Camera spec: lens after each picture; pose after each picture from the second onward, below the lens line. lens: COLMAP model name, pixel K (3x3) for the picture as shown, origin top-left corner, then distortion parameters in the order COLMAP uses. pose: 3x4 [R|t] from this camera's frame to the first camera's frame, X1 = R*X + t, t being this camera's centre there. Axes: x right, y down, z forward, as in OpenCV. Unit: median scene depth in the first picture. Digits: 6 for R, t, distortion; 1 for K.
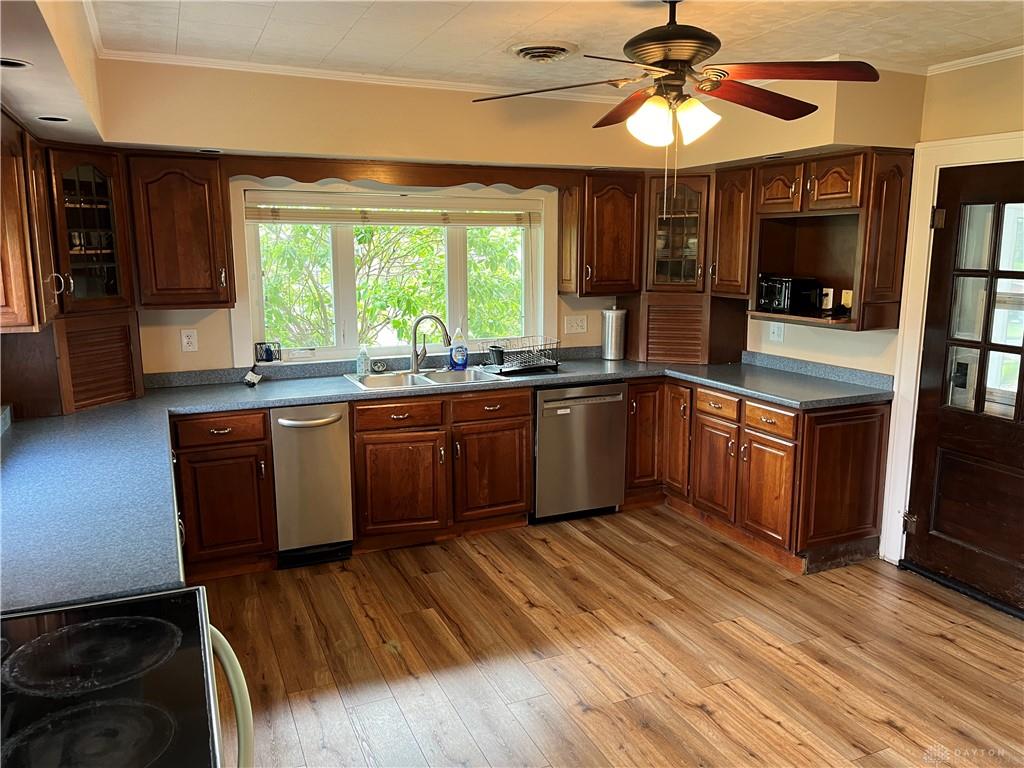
lens RADIAL K [[778.8, 0, 519.3], [0, 778.8, 383.9], [0, 0, 1]] dist [0.037071, -0.018561]
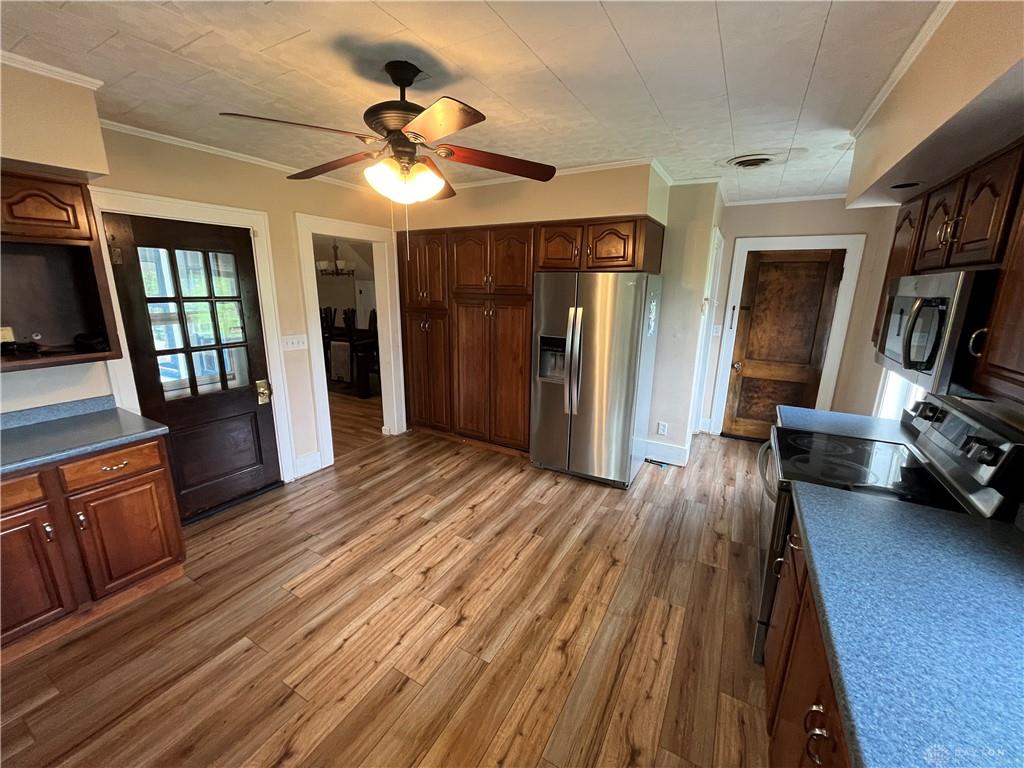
lens RADIAL K [[412.4, 0, 509.6], [0, 412.4, 383.2], [0, 0, 1]] dist [-0.001751, -0.000094]
pose [[-0.585492, -0.196036, 0.786619, -0.331878], [0.130502, 0.934875, 0.330118, -0.150373], [-0.800105, 0.295937, -0.521779, 0.862717]]
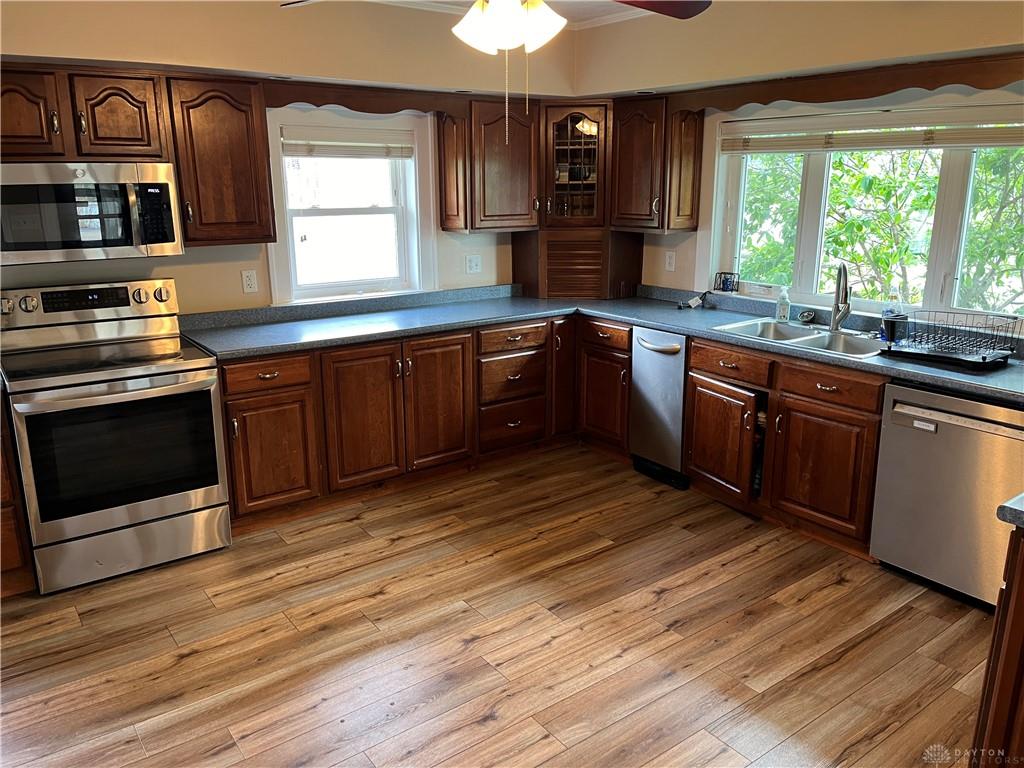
lens RADIAL K [[778.8, 0, 514.3], [0, 778.8, 379.5], [0, 0, 1]] dist [0.037071, -0.018561]
pose [[0.210692, 0.245932, -0.946111, 0.704309], [-0.171944, 0.962071, 0.211790, -0.098355], [0.962312, 0.118056, 0.244987, 0.558084]]
